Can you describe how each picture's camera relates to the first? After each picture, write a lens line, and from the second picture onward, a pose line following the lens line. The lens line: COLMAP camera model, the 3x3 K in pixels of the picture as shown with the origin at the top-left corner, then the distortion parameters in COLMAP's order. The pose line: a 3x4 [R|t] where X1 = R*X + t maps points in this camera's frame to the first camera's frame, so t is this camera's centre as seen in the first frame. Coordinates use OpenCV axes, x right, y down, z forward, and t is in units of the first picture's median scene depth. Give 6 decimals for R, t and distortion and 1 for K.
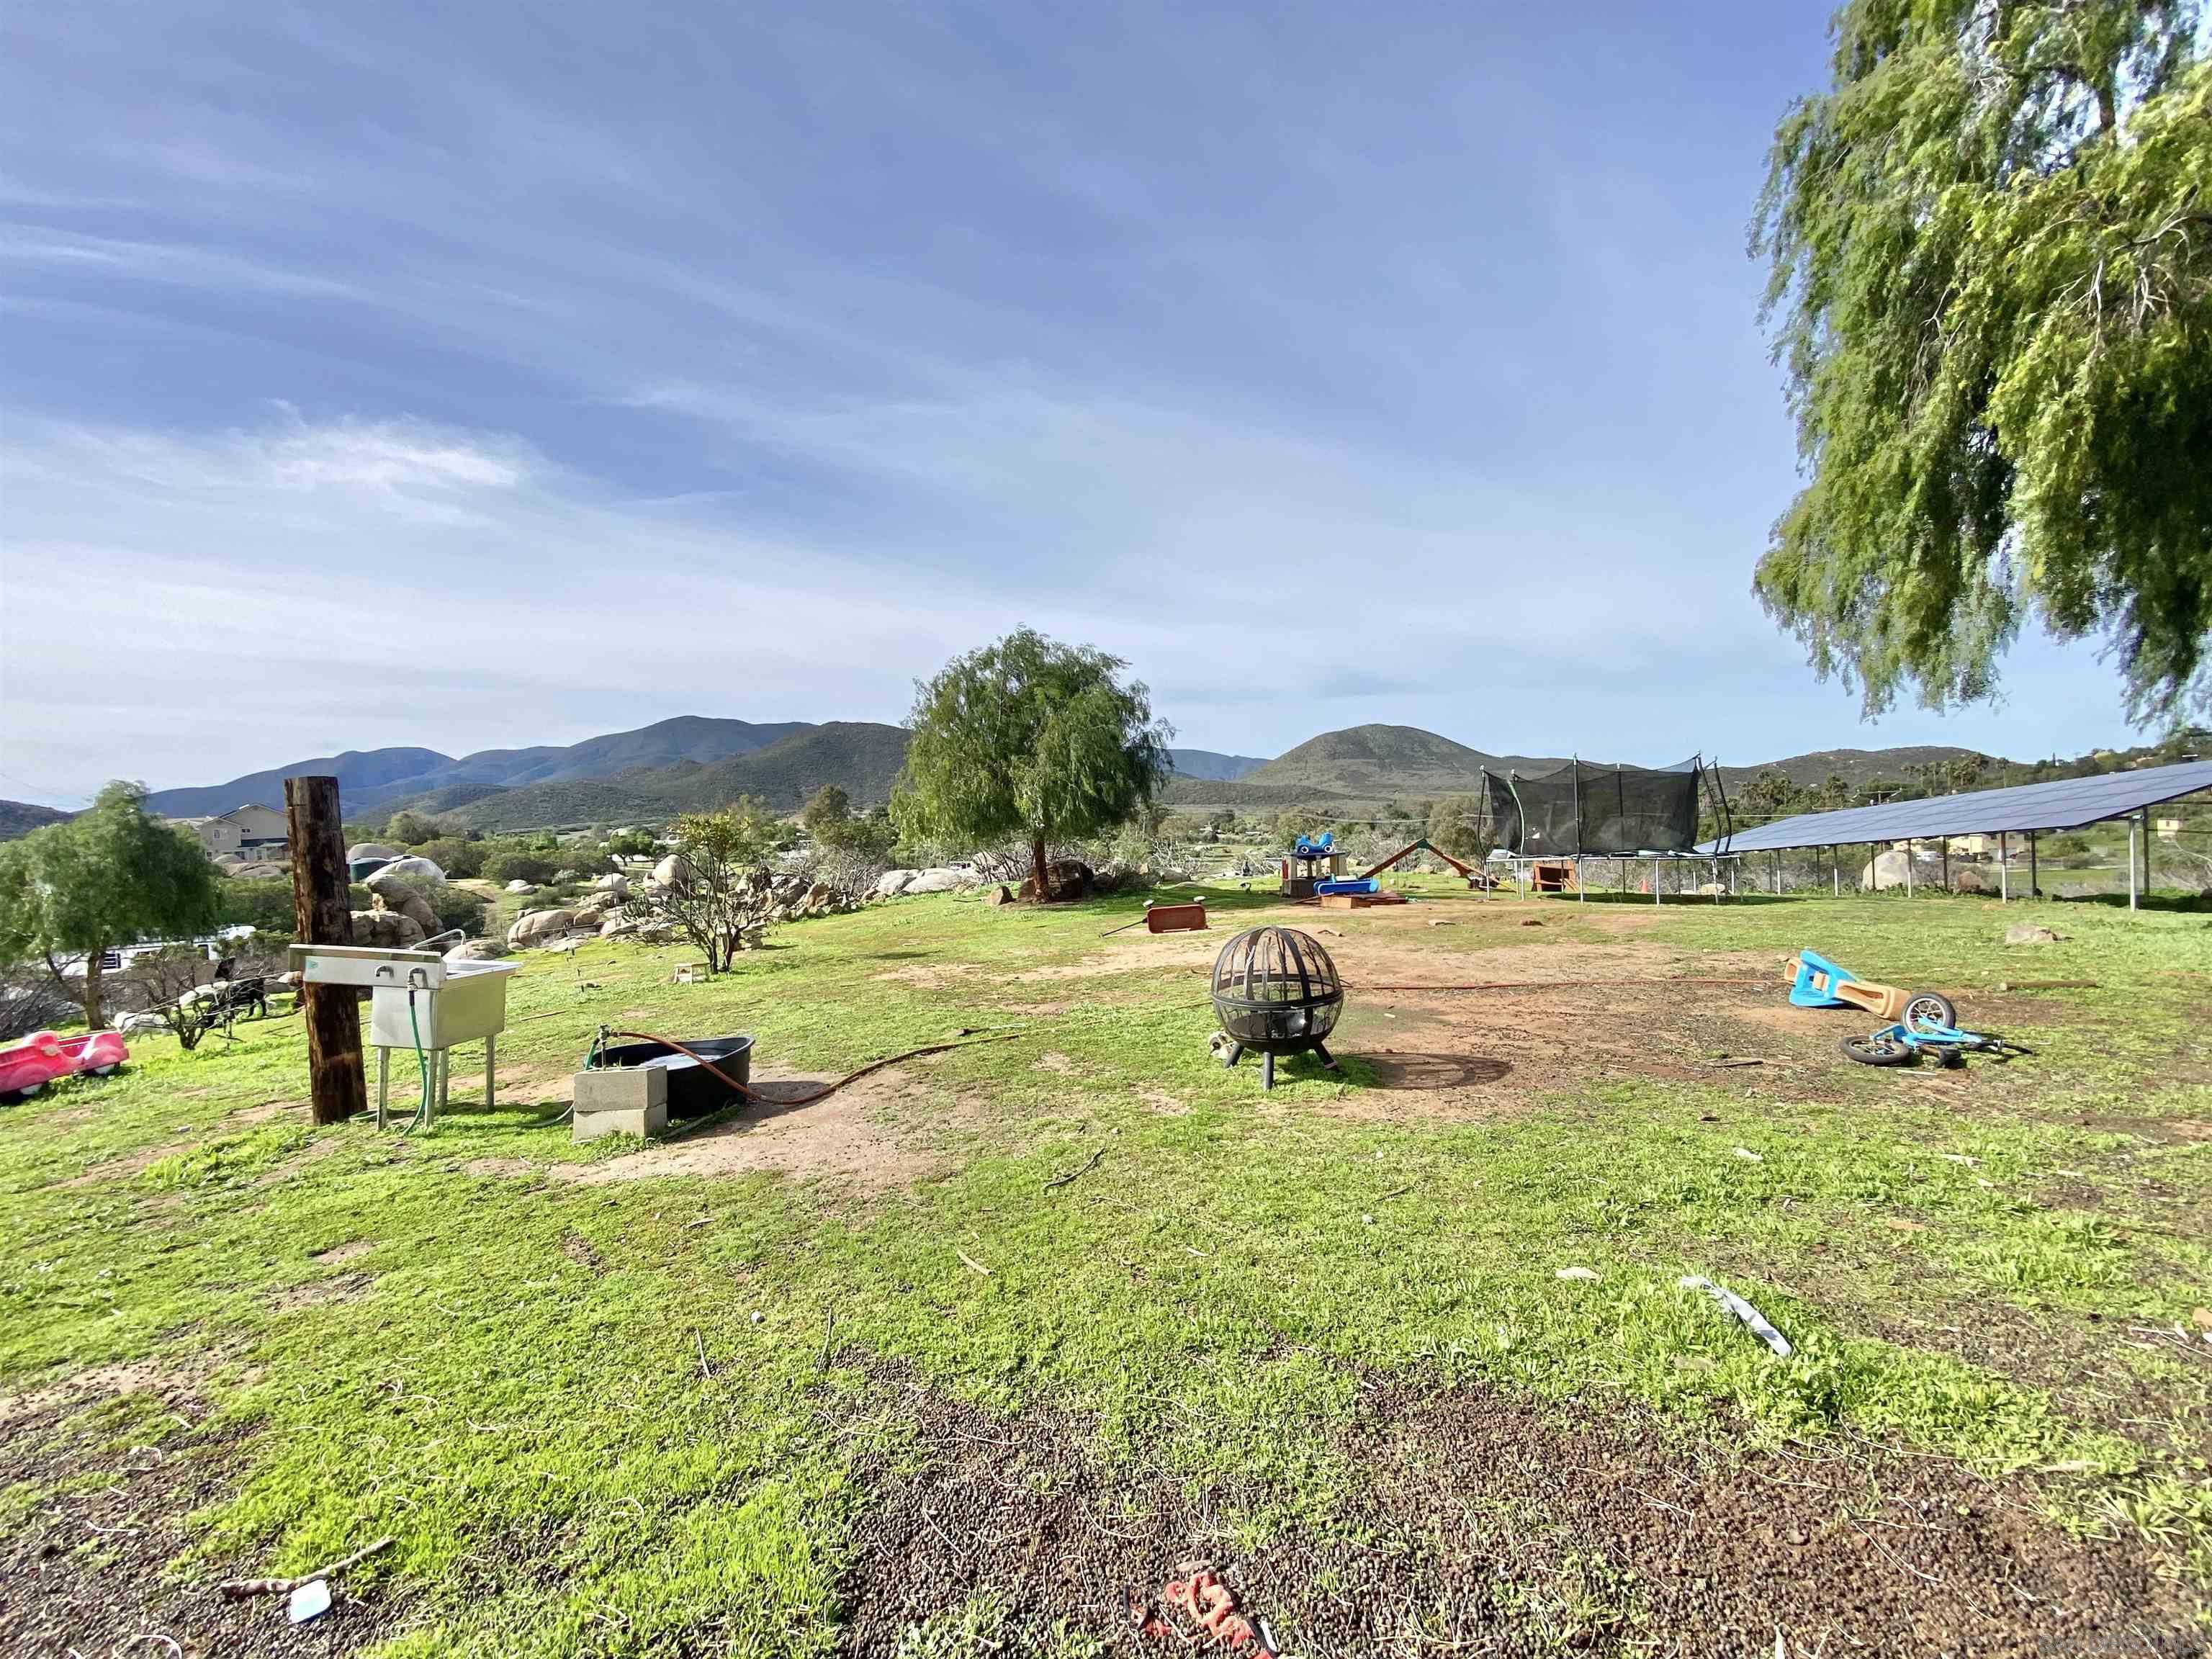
lens RADIAL K [[889.2, 0, 1131.8], [0, 889.2, 828.7], [0, 0, 1]] dist [-0.000127, -0.018354]
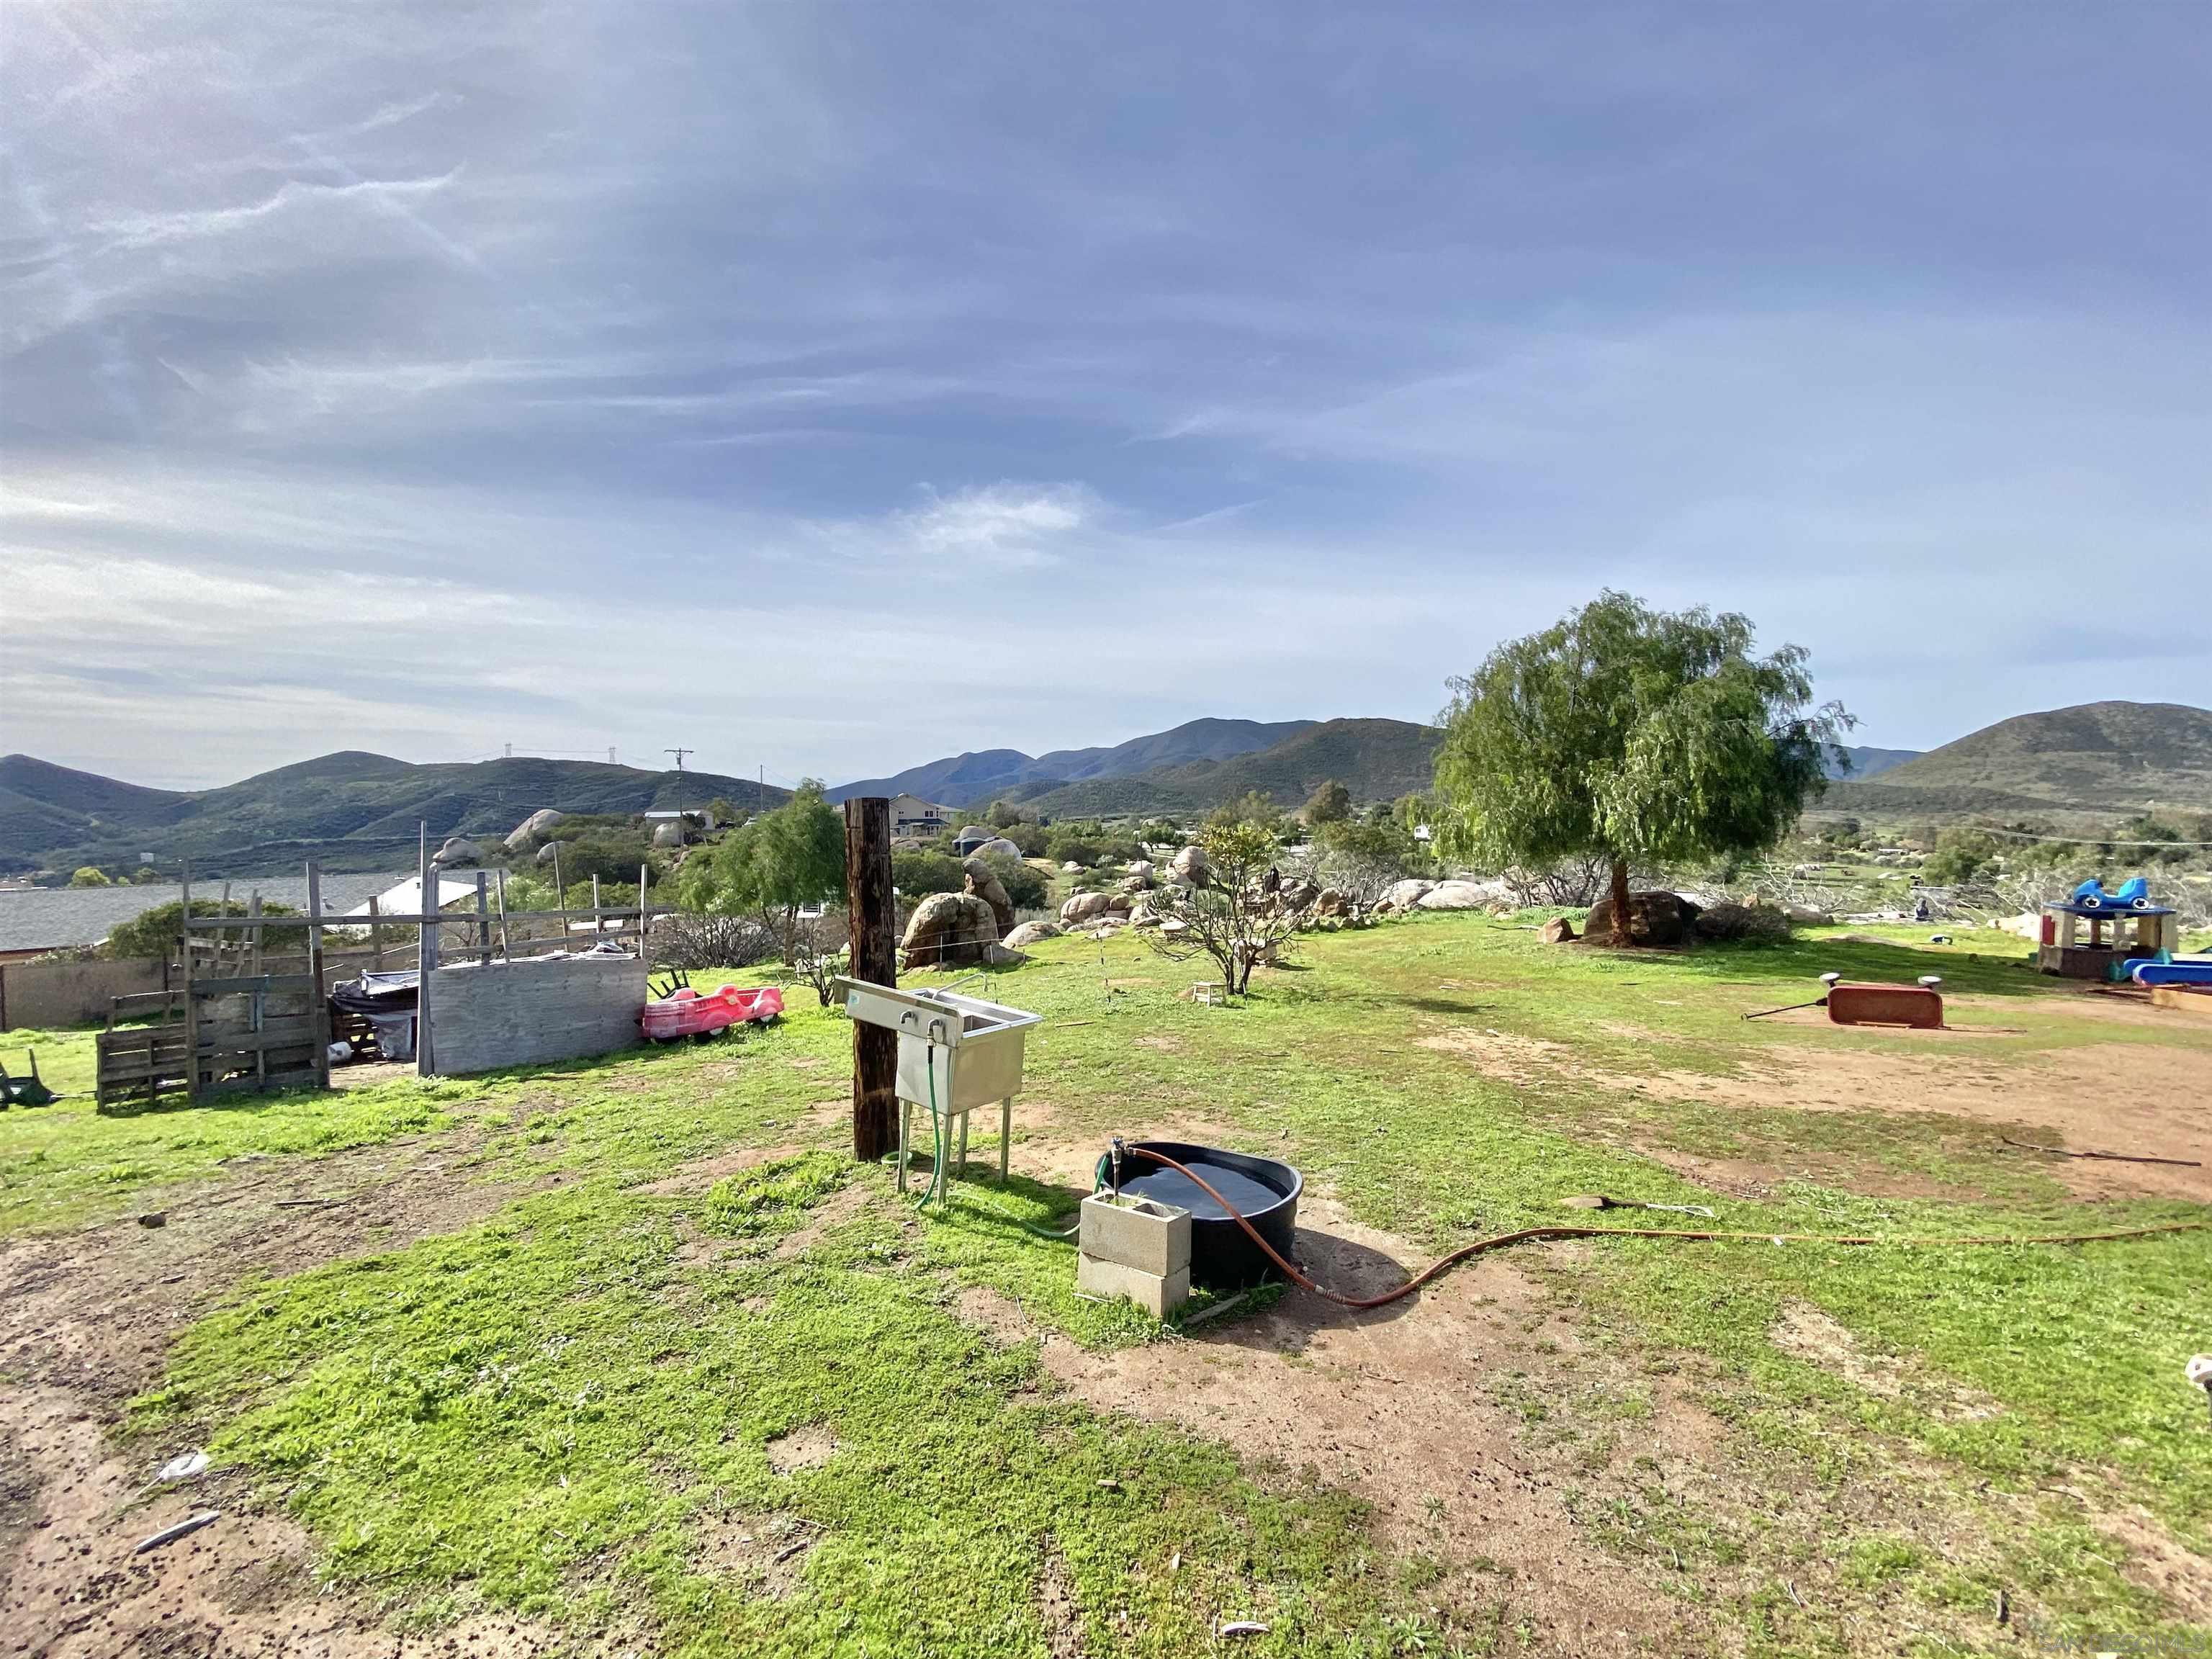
lens RADIAL K [[891.7, 0, 1092.5], [0, 891.7, 811.5], [0, 0, 1]] dist [0.002045, -0.012689]
pose [[0.832421, 0.024777, -0.553590, -0.047848], [-0.033158, 0.999437, -0.005128, -0.012404], [0.553151, 0.022624, 0.832774, 0.083421]]
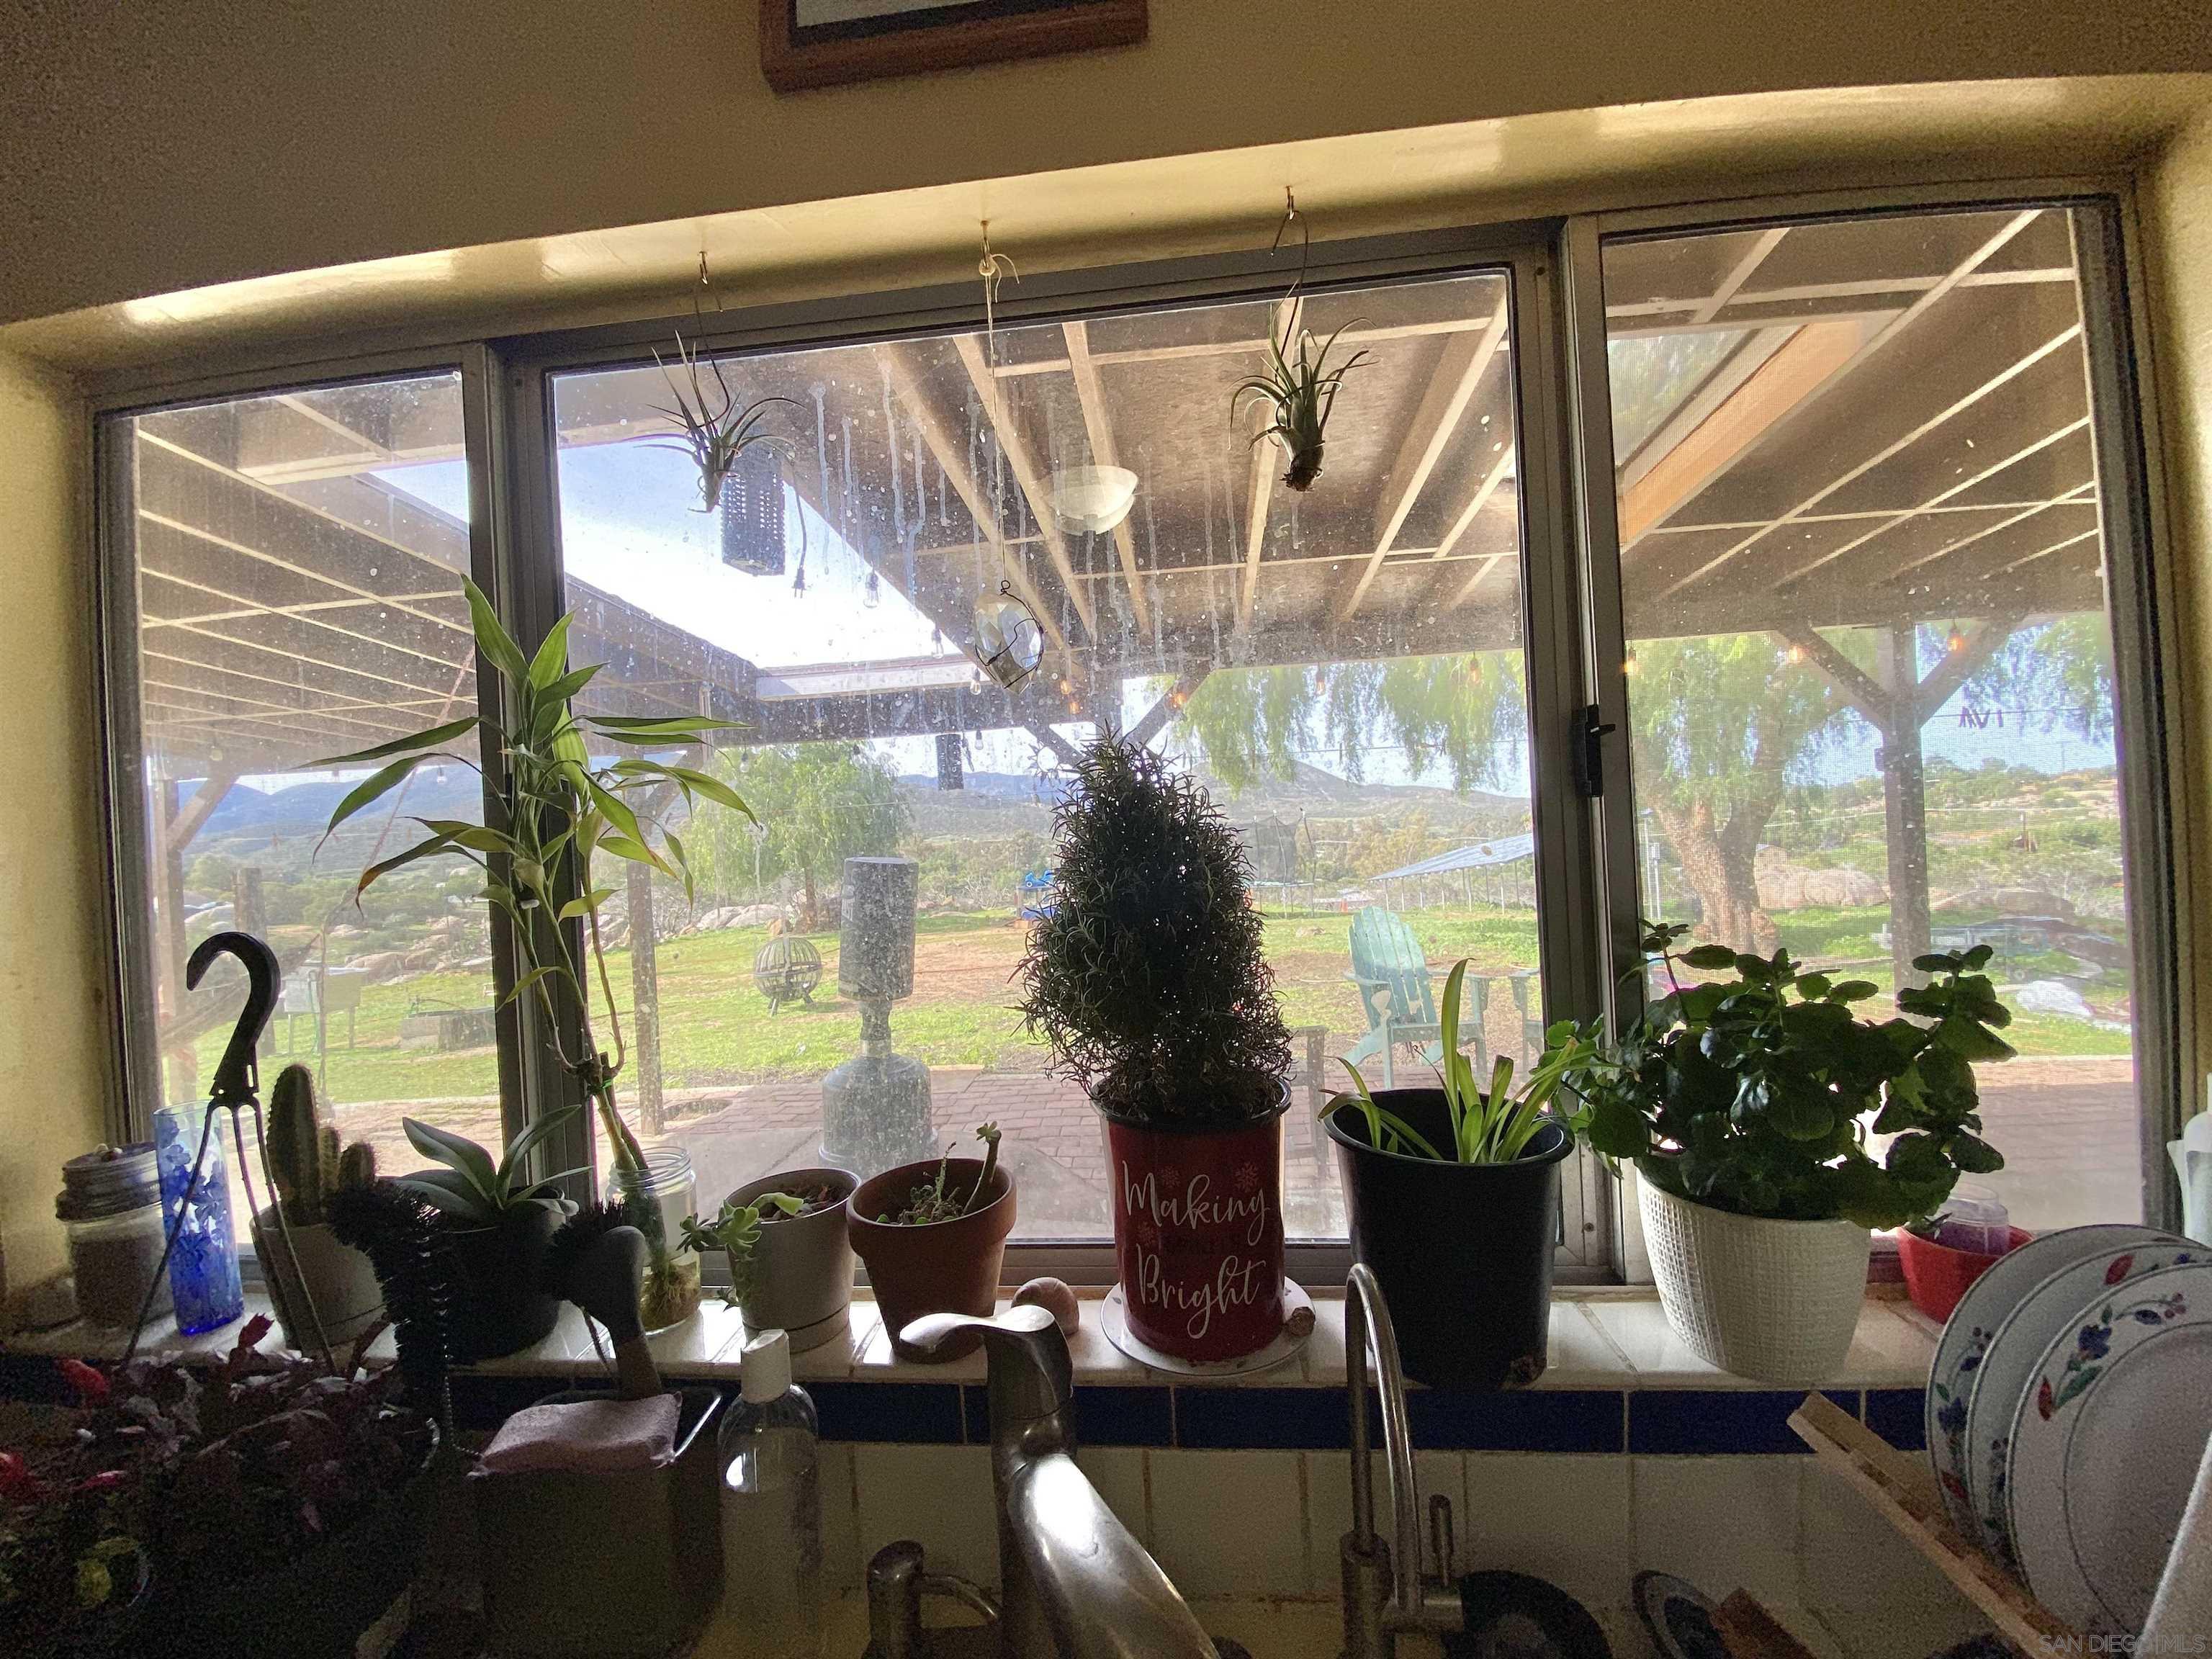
lens RADIAL K [[912.2, 0, 1106.0], [0, 912.2, 829.5], [0, 0, 1]] dist [0.001861, -0.004625]
pose [[0.995566, -0.016005, 0.092698, 0.178308], [0.018589, 0.999461, -0.027072, -0.015609], [-0.092215, 0.028675, 0.995326, -0.279541]]
